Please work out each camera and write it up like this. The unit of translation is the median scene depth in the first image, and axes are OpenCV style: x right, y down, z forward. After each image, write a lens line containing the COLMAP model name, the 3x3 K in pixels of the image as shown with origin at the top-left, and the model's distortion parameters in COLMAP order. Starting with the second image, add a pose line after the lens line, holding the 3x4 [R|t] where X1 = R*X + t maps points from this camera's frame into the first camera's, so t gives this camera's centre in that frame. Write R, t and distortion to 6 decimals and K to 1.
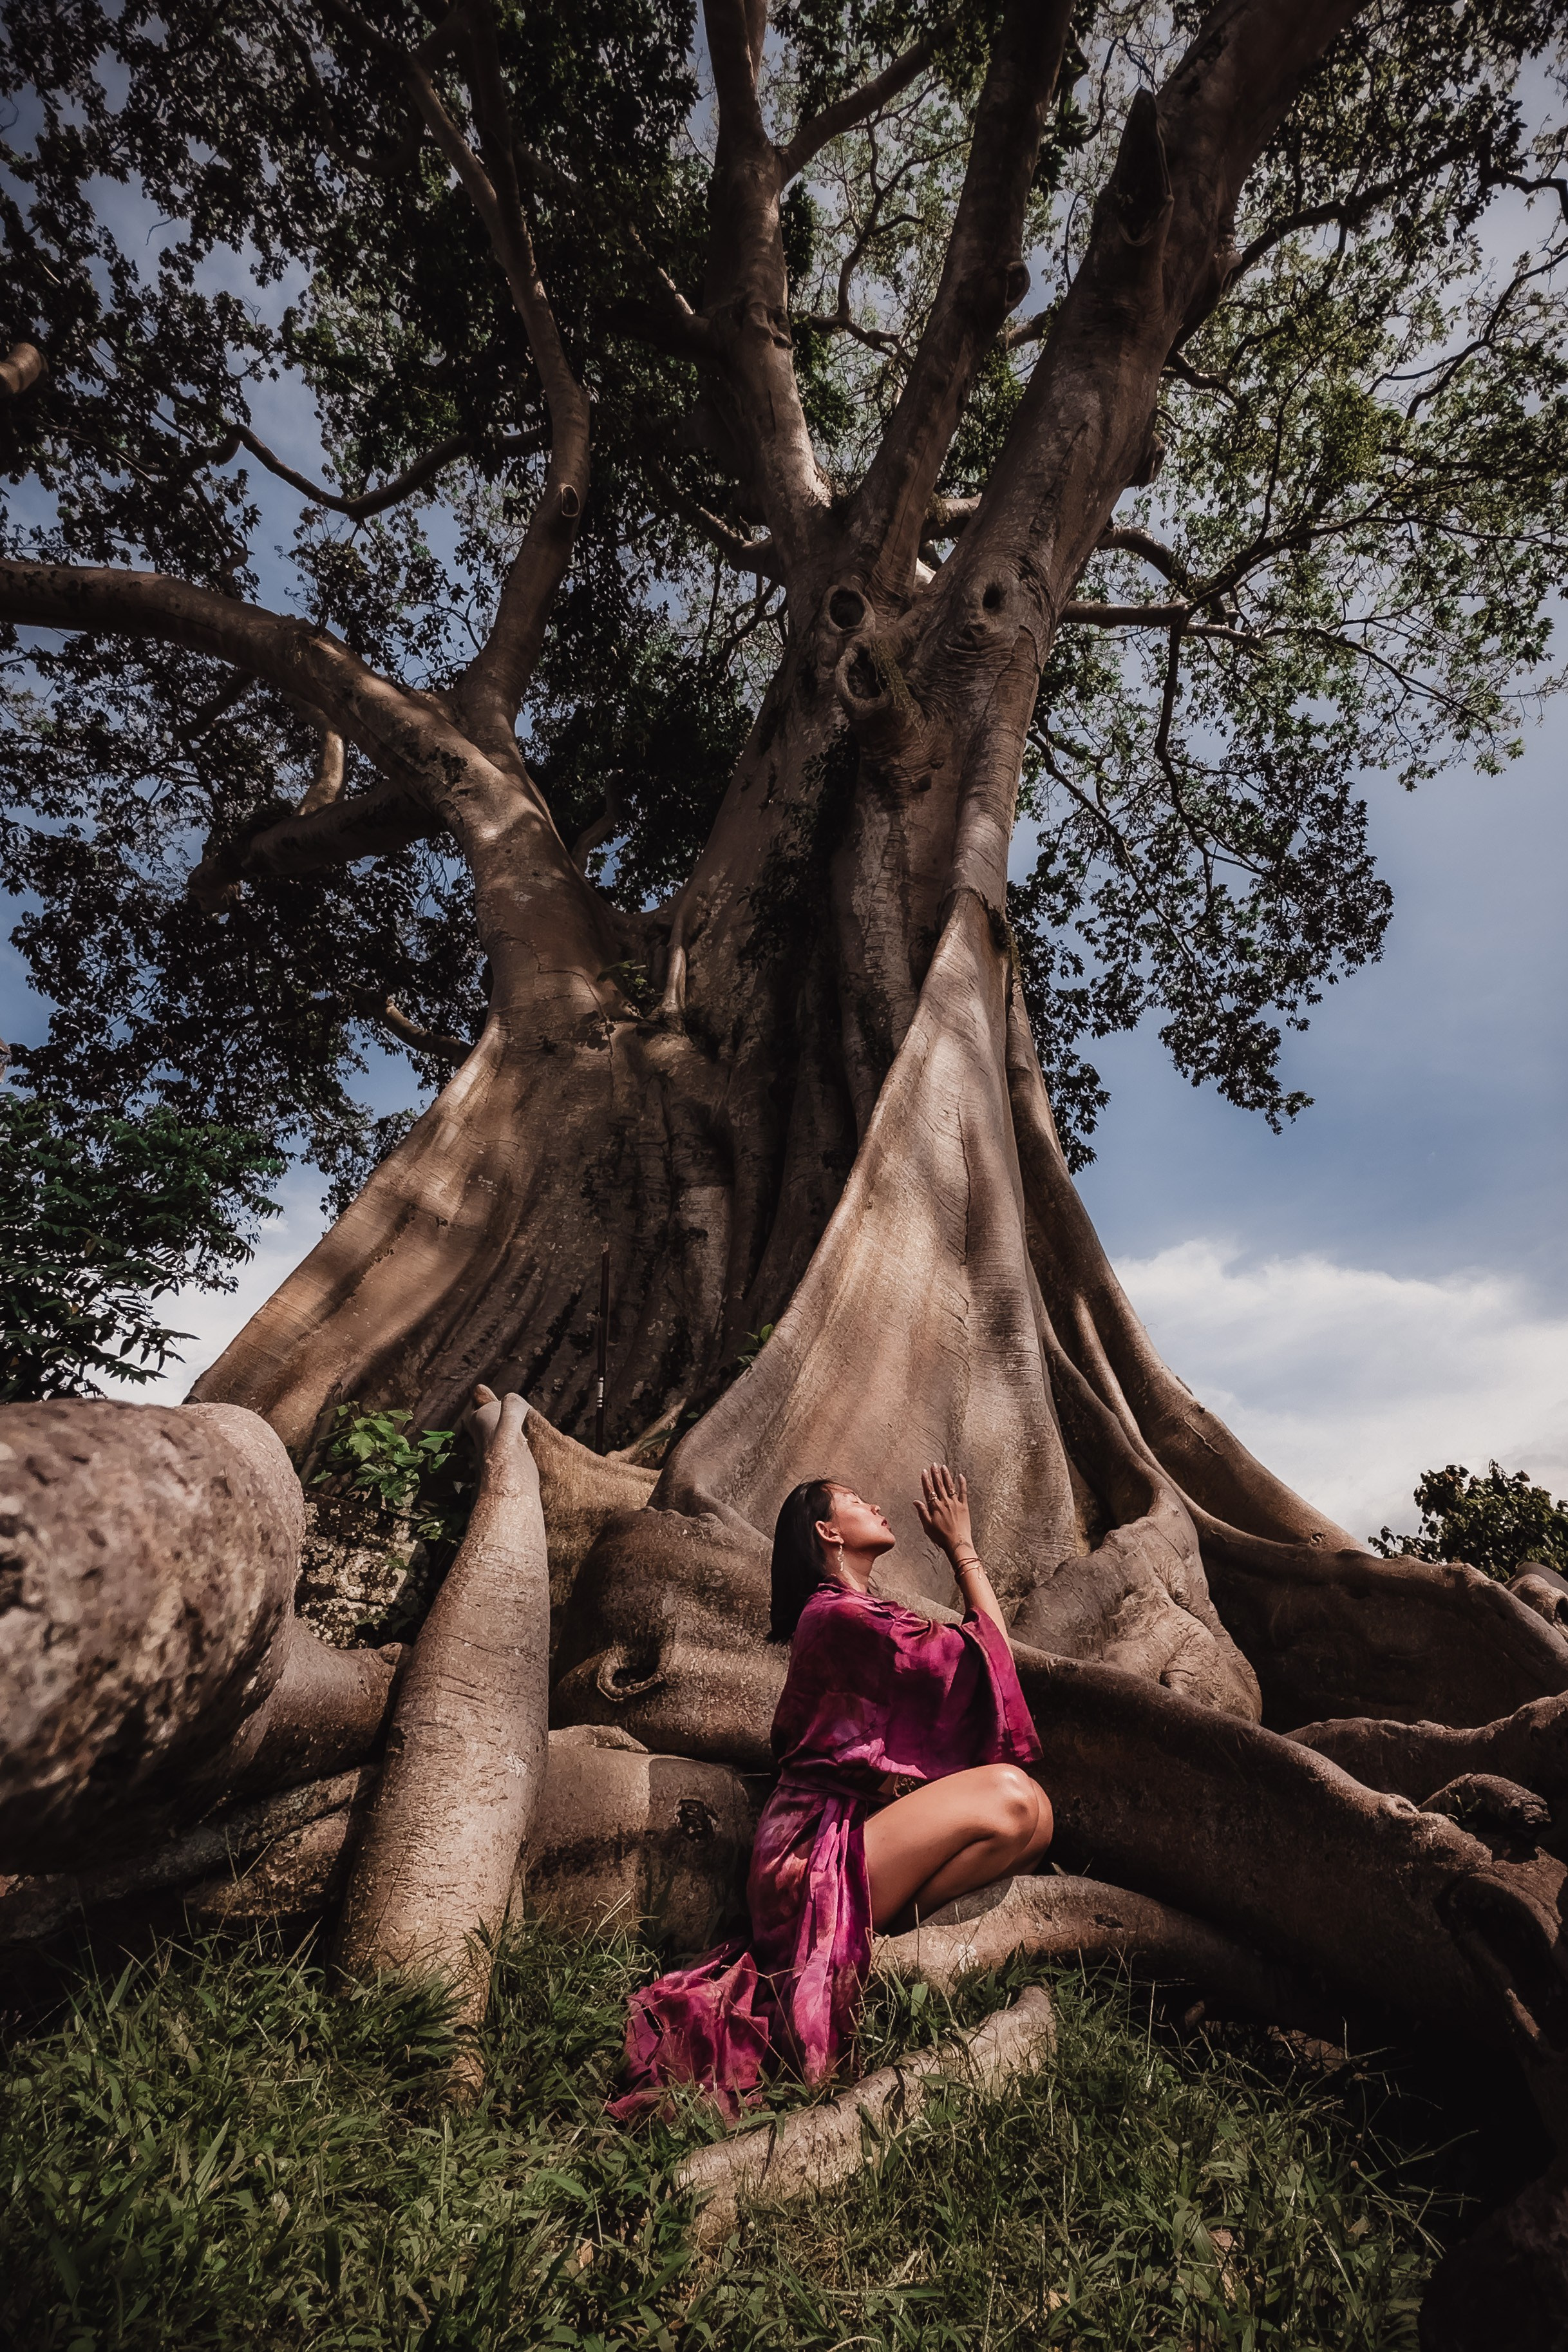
lens RADIAL K [[1057.8, 0, 855.1], [0, 1057.8, 1208.5], [0, 0, 1]] dist [-0.011515, 0.013326]
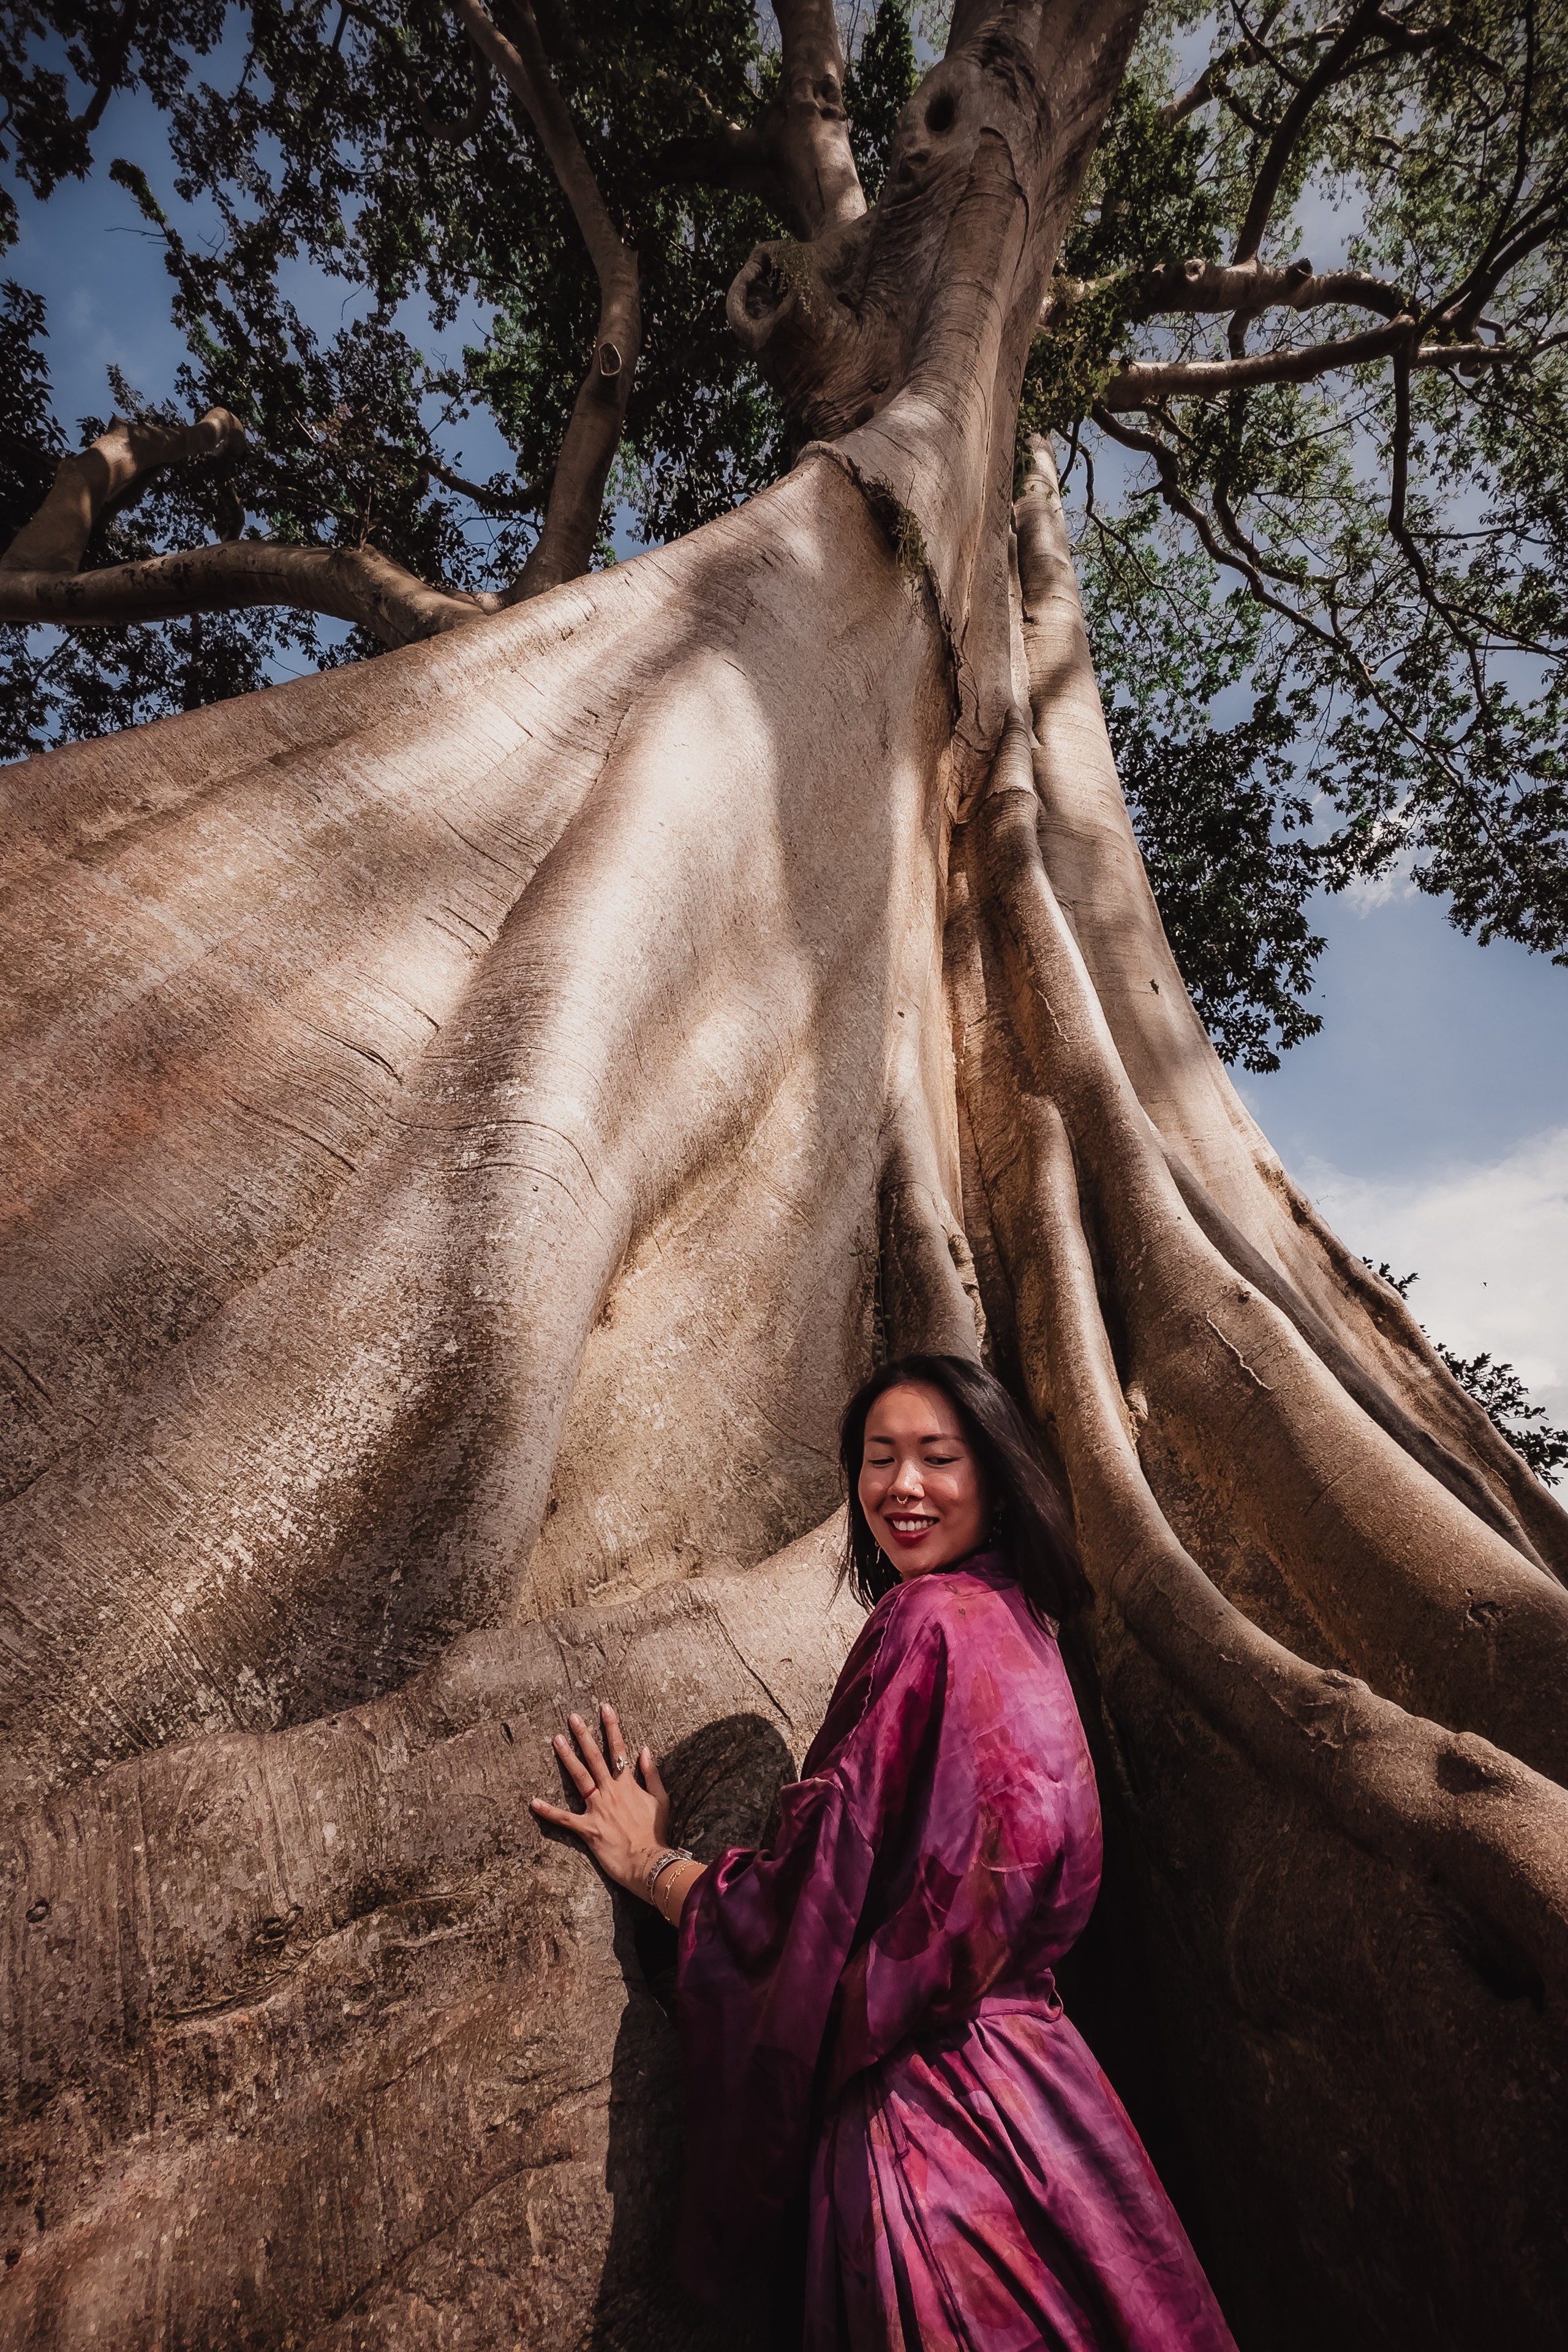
lens RADIAL K [[977.9, 0, 801.1], [0, 977.9, 1176.8], [0, 0, 1]] dist [-0.012951, 0.002353]
pose [[0.943551, -0.057670, -0.326169, 0.085591], [0.064453, 0.997870, 0.010020, 0.032893], [0.324897, -0.030477, 0.945258, 0.156117]]
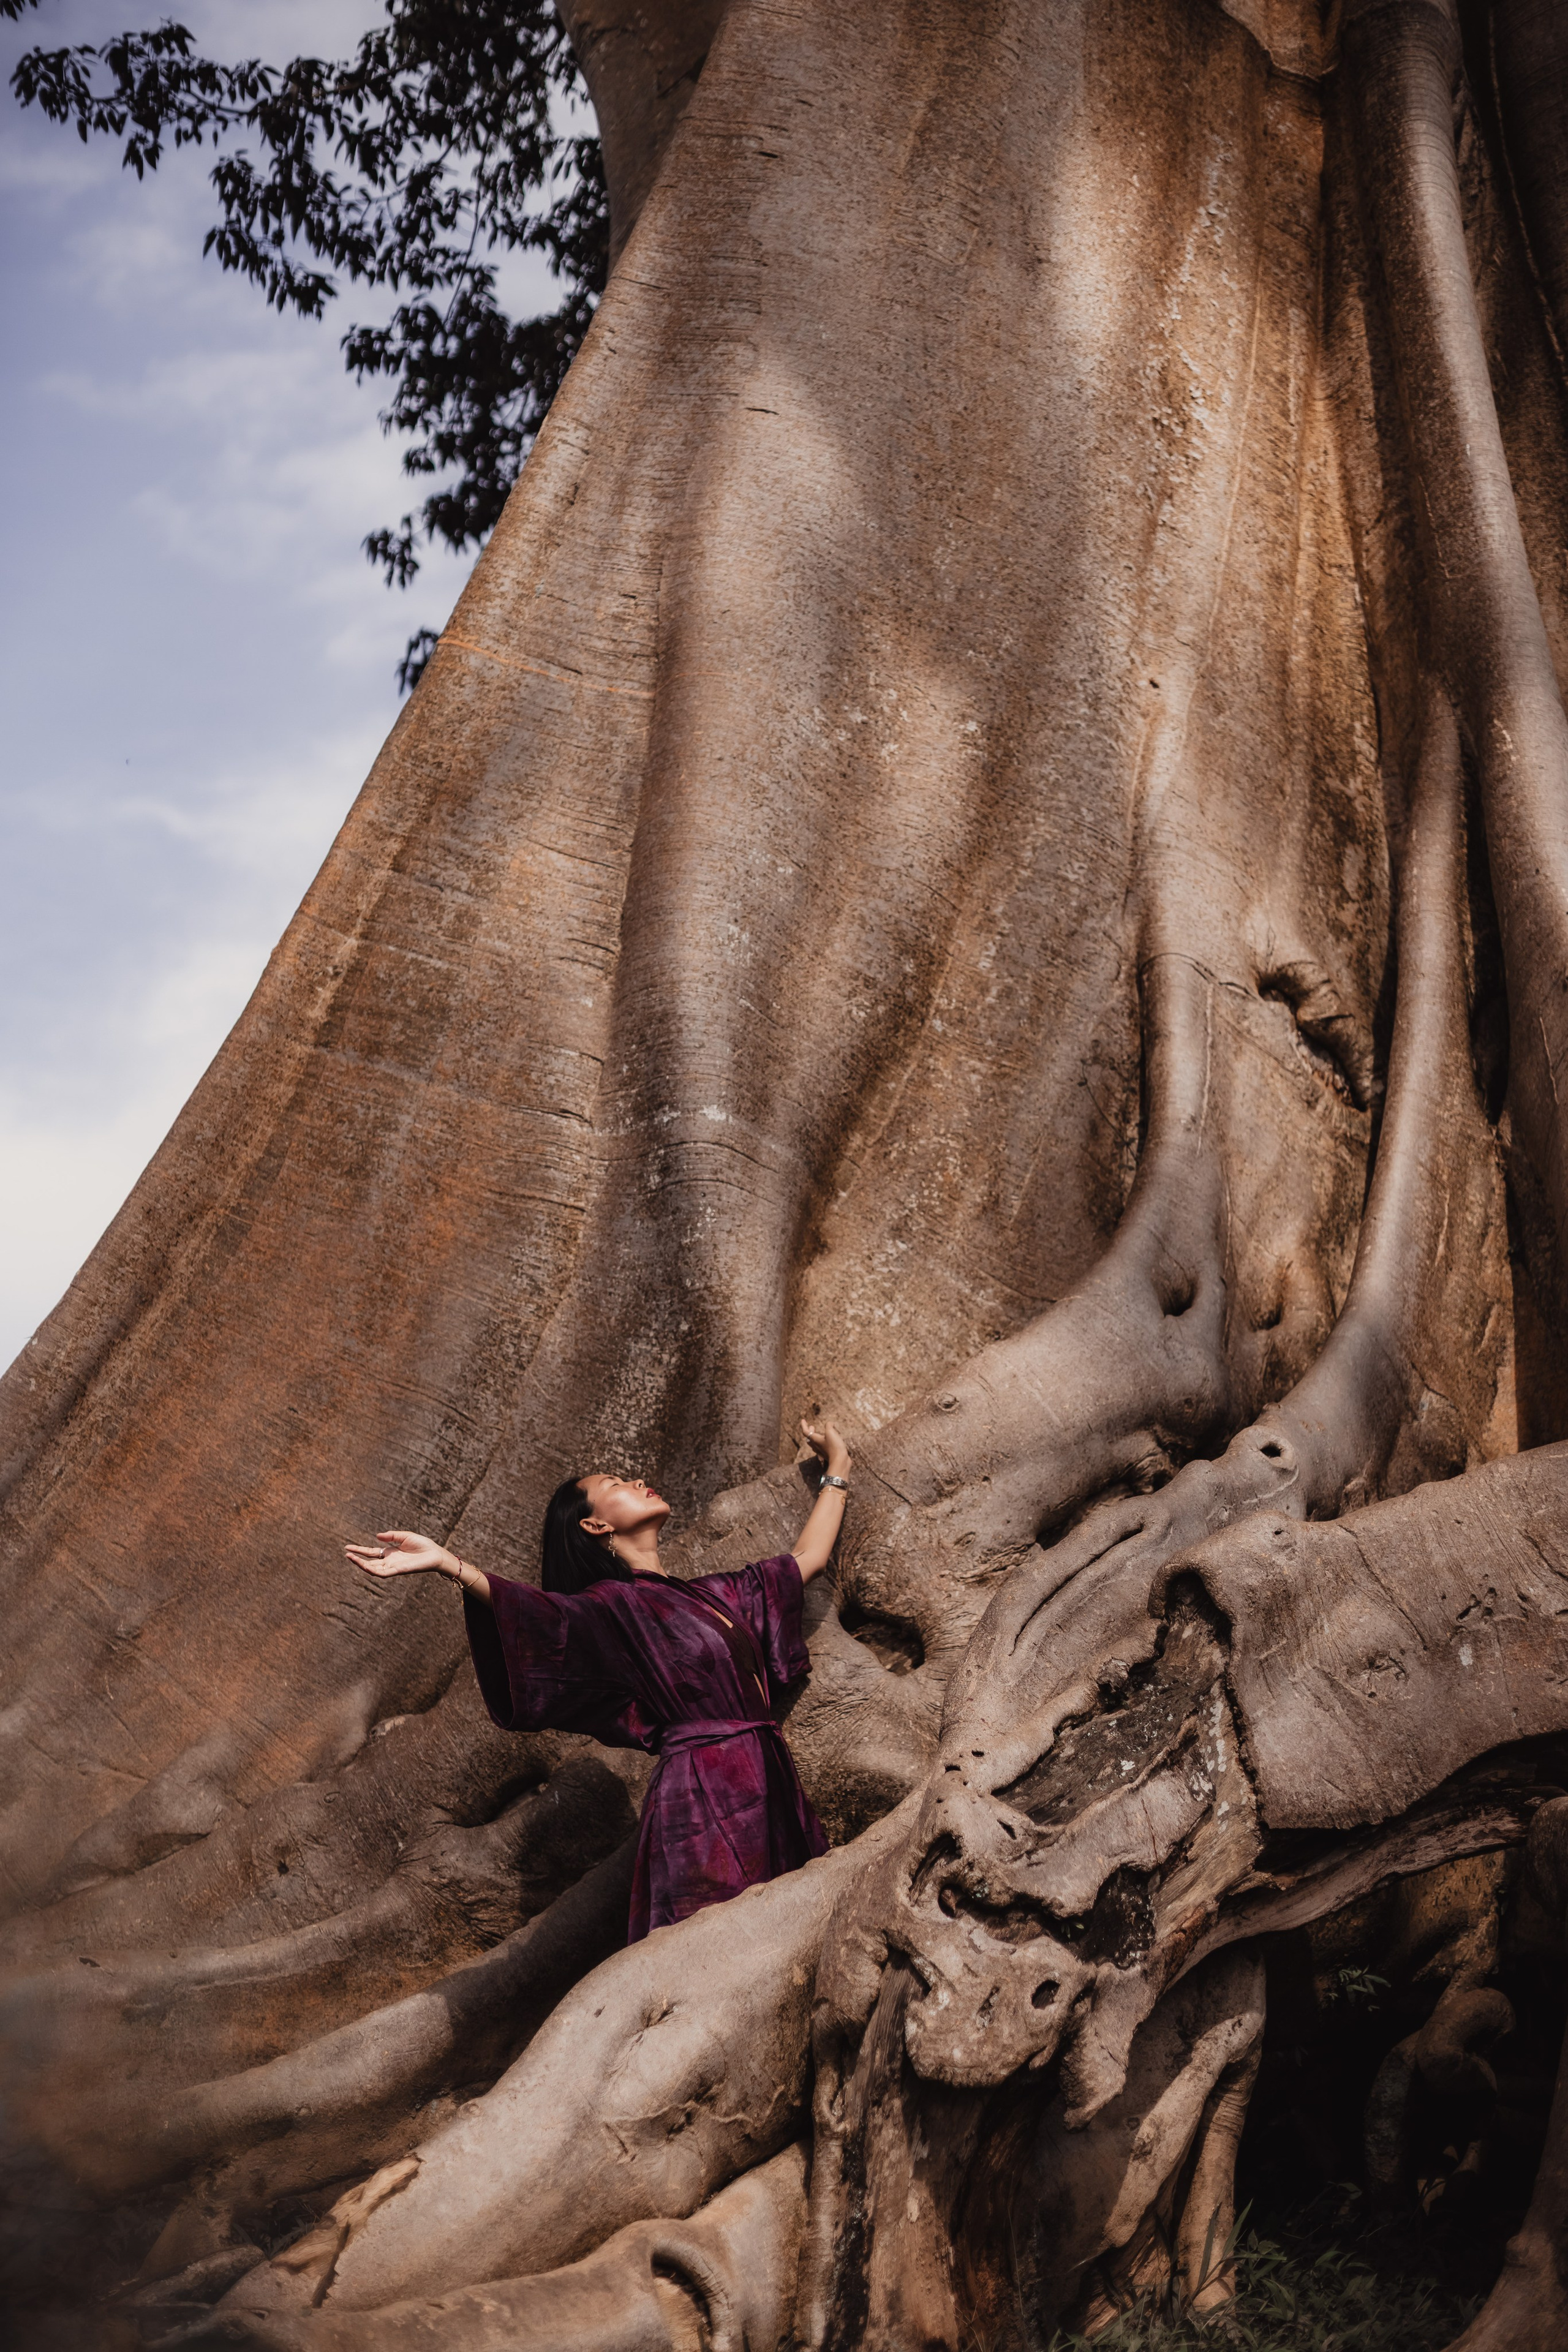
lens RADIAL K [[3367.6, 0, 765.4], [0, 3367.6, 1173.2], [0, 0, 1]] dist [0.019321, -0.160997]
pose [[0.655686, -0.176870, -0.734025, 0.305136], [0.423695, 0.890869, 0.163814, -0.024197], [0.624946, -0.418414, 0.659069, -0.005618]]
